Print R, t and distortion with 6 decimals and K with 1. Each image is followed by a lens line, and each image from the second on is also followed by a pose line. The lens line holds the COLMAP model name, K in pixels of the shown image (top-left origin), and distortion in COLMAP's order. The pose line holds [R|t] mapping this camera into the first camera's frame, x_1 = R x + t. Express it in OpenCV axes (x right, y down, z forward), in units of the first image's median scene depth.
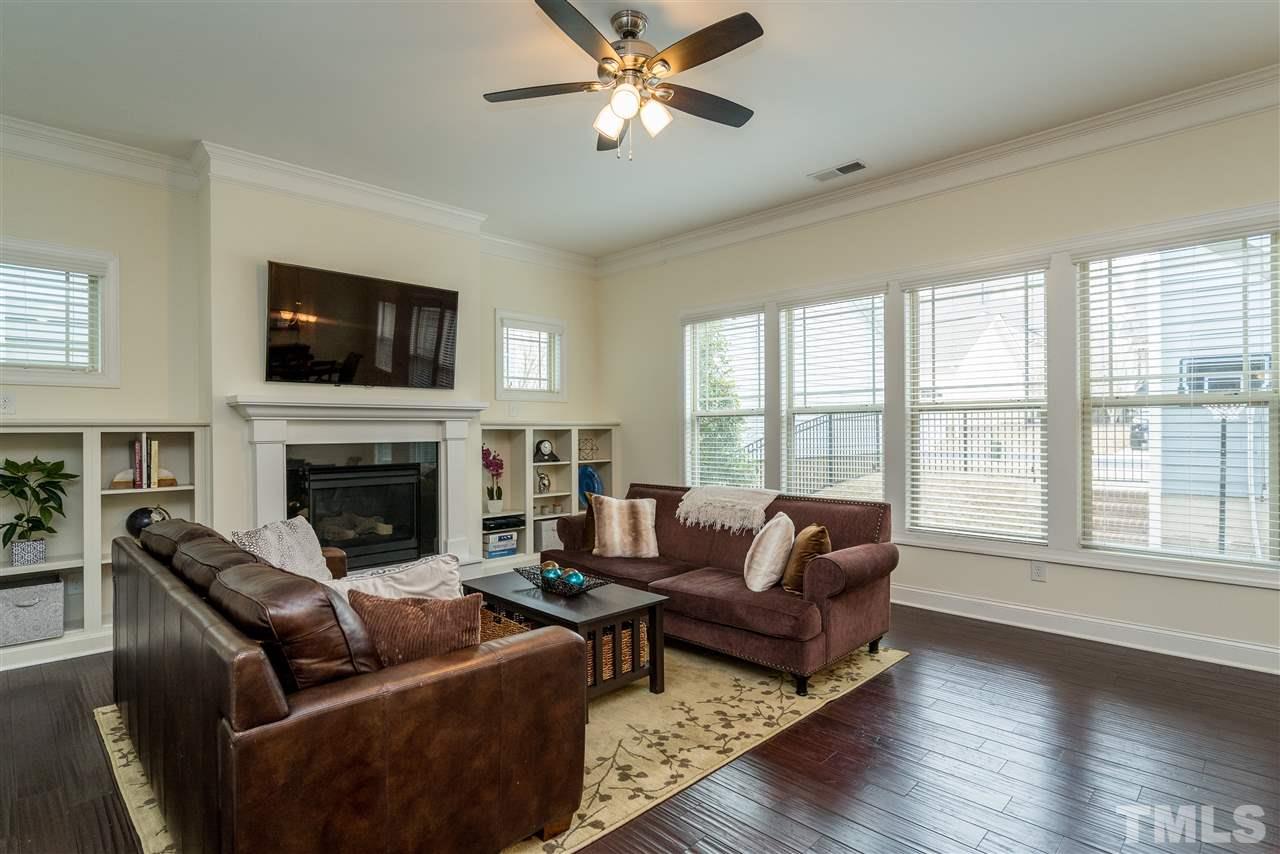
lens RADIAL K [[657.7, 0, 640.3], [0, 657.7, 424.0], [0, 0, 1]] dist [-0.005331, -0.000436]
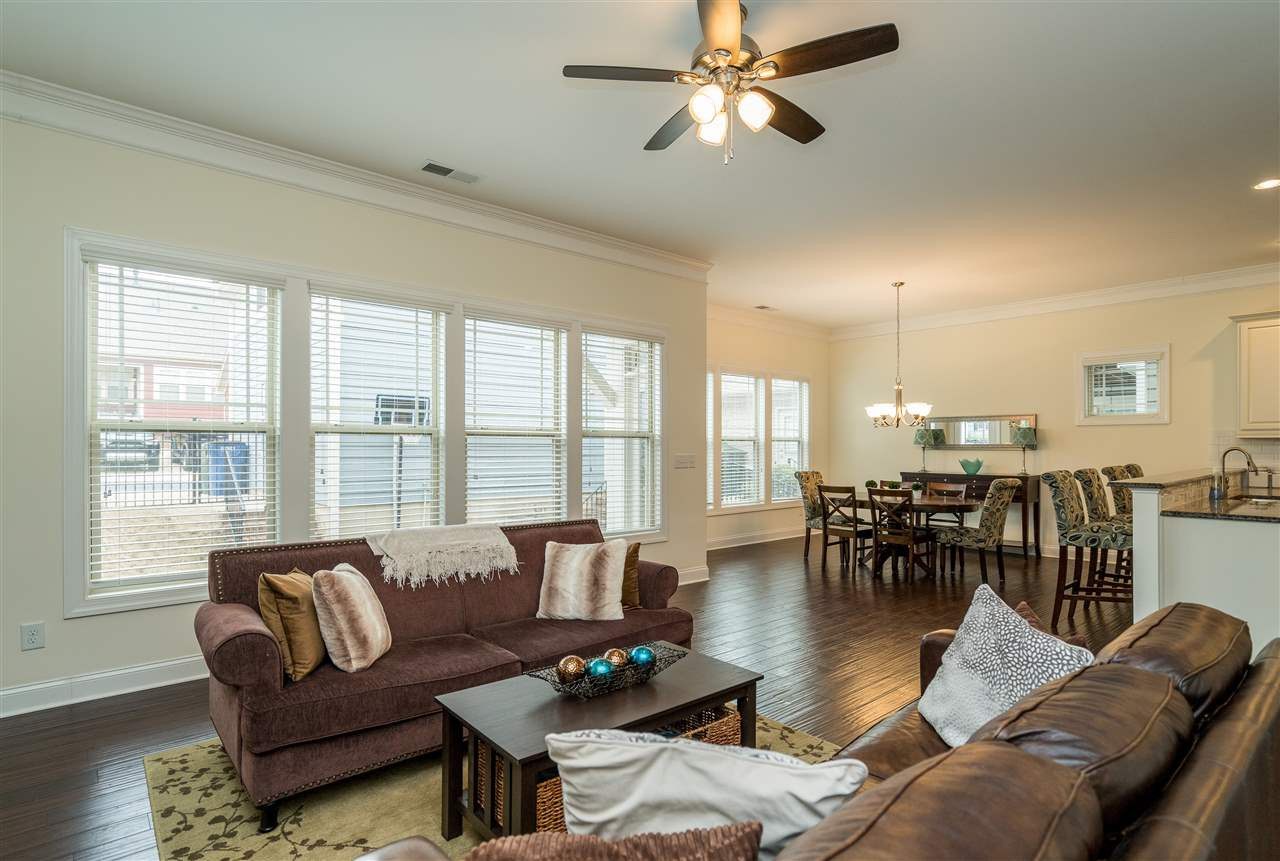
lens RADIAL K [[664.4, 0, 644.8], [0, 664.4, 452.0], [0, 0, 1]] dist [0.018911, -0.000191]
pose [[0.100254, -0.001095, 0.994961, -0.580801], [-0.004319, 0.999989, 0.001536, 0.002362], [-0.994952, -0.004451, 0.100248, 0.617019]]
